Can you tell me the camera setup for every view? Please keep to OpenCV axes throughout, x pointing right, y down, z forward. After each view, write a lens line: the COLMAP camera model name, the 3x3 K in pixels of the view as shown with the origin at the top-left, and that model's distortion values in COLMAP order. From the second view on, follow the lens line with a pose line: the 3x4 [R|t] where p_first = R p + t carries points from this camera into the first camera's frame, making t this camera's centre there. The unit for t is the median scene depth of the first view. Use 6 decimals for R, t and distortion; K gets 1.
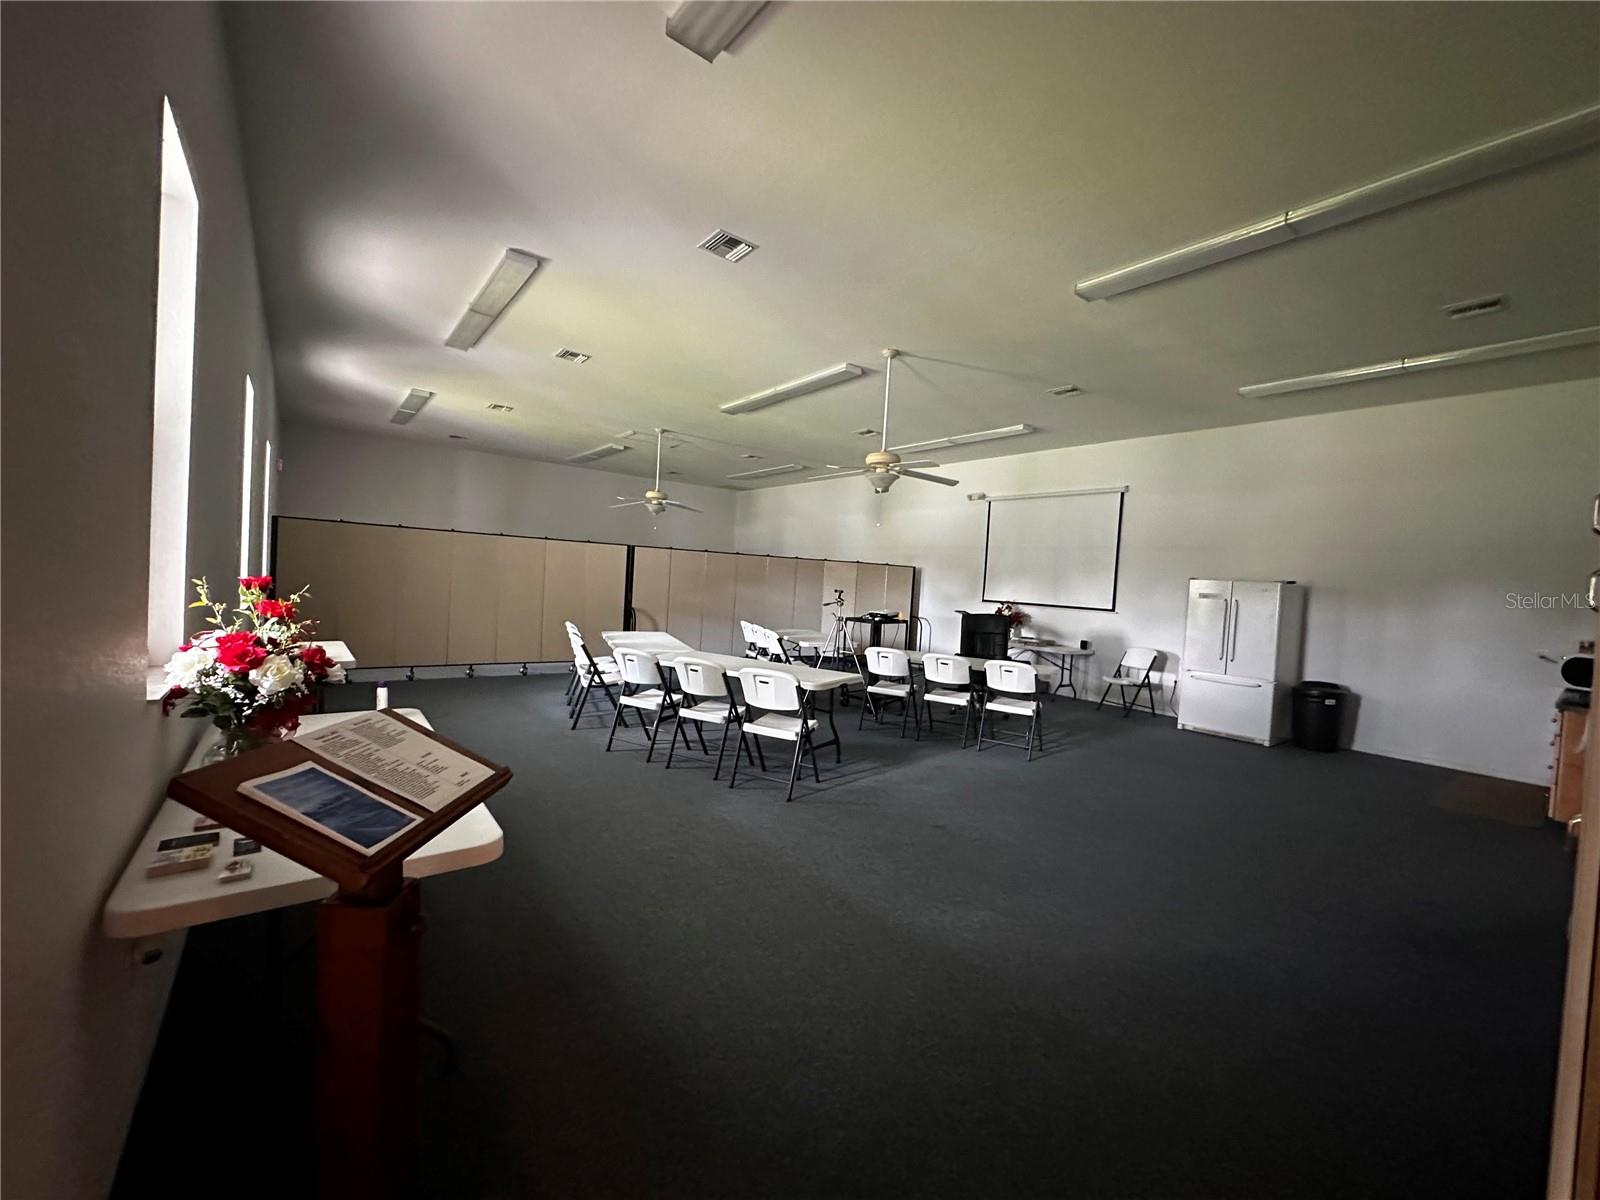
lens RADIAL K [[640.5, 0, 794.6], [0, 640.5, 596.5], [0, 0, 1]] dist [-0.001742, -0.000084]
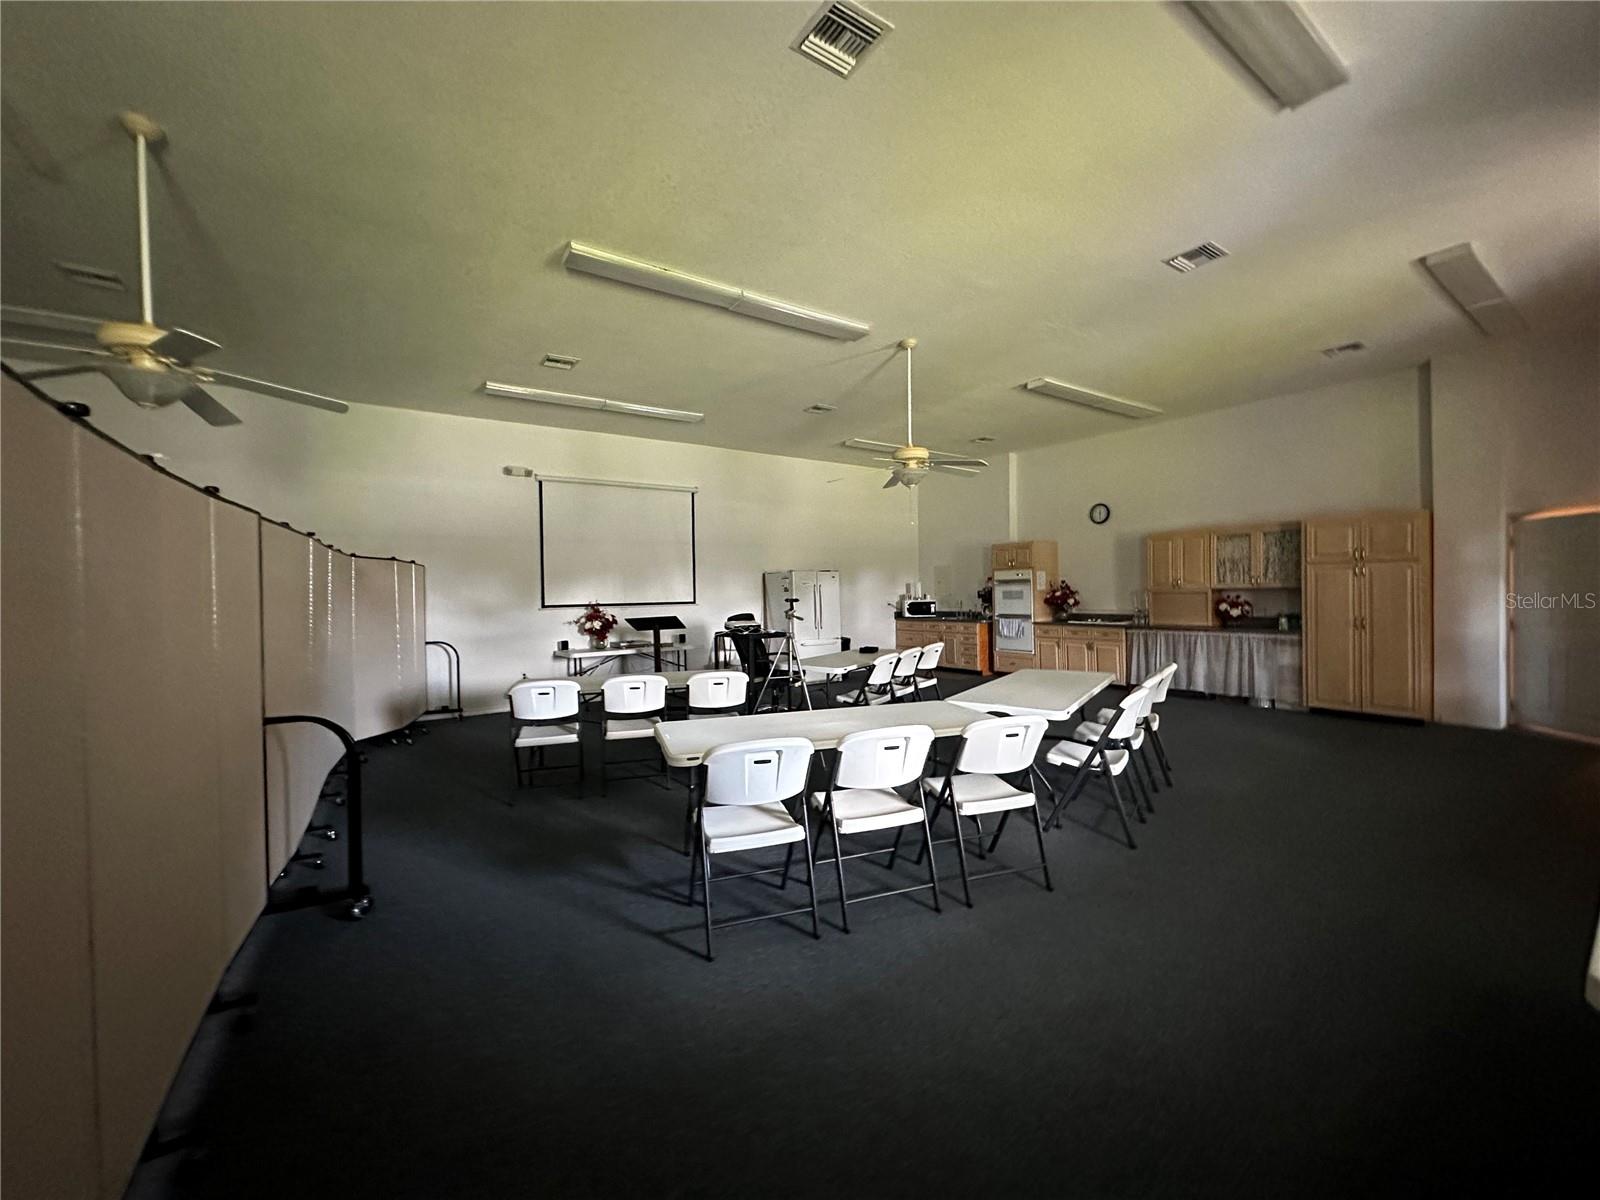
lens RADIAL K [[640.5, 0, 794.6], [0, 640.5, 594.0], [0, 0, 1]] dist [-0.001742, -0.000084]
pose [[0.040414, -0.075326, 0.996340, -0.552668], [0.045160, 0.996273, 0.073490, -0.063135], [-0.998162, 0.042025, 0.043665, 0.774676]]
